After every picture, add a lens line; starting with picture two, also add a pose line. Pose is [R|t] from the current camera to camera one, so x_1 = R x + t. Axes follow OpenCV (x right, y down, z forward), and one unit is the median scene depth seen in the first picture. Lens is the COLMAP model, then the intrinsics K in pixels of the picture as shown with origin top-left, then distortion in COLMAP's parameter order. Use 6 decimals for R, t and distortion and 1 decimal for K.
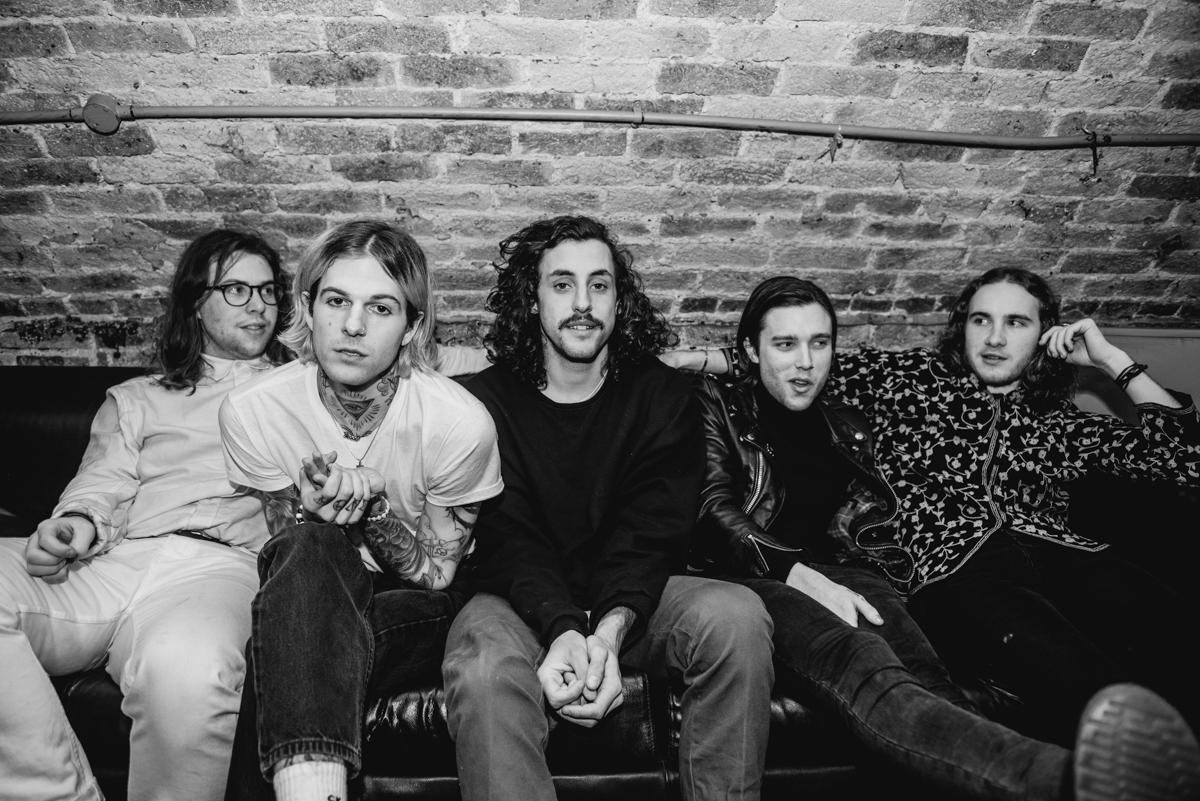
lens RADIAL K [[861.3, 0, 594.8], [0, 861.3, 397.3], [0, 0, 1]] dist [-0.054057, -0.004745]
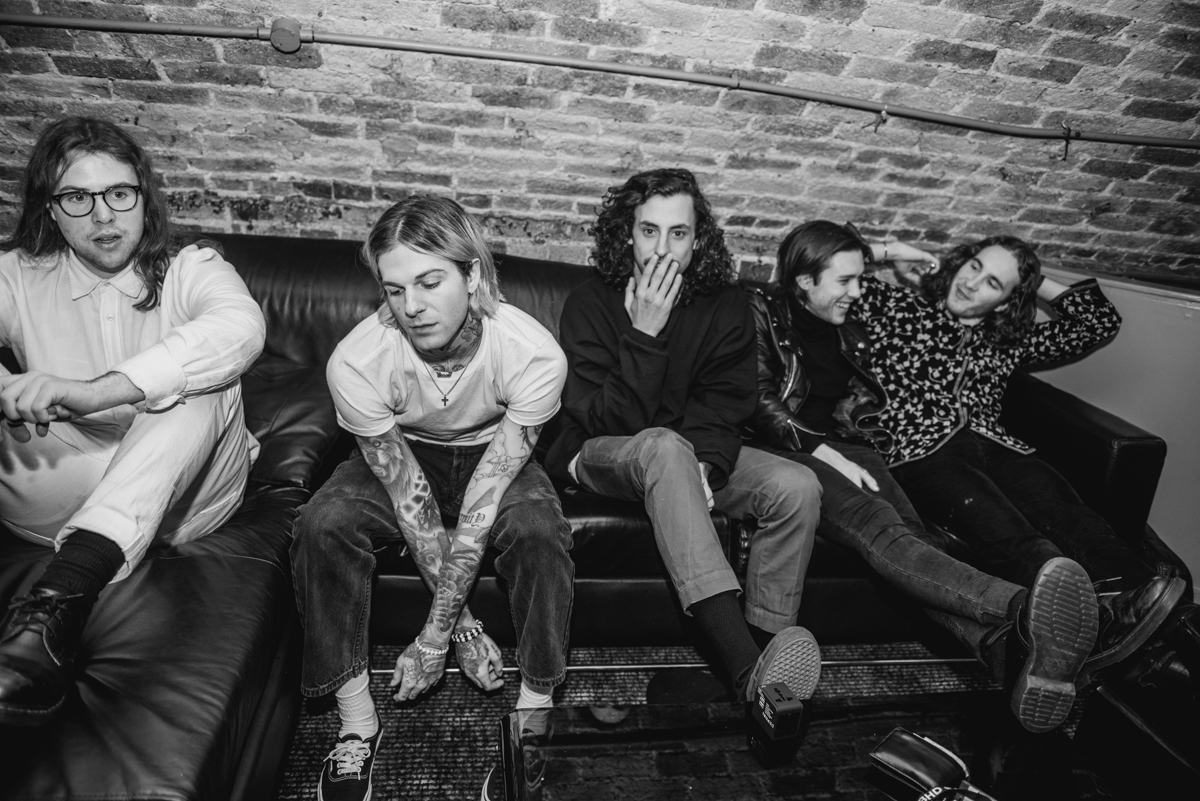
lens RADIAL K [[839.9, 0, 600.0], [0, 839.9, 400.5], [0, 0, 1]] dist [-0.053783, -0.005172]
pose [[0.989973, 0.051654, 0.131475, -0.262584], [-0.080665, 0.970787, 0.225978, -0.131540], [-0.115962, -0.234318, 0.965219, -0.231622]]
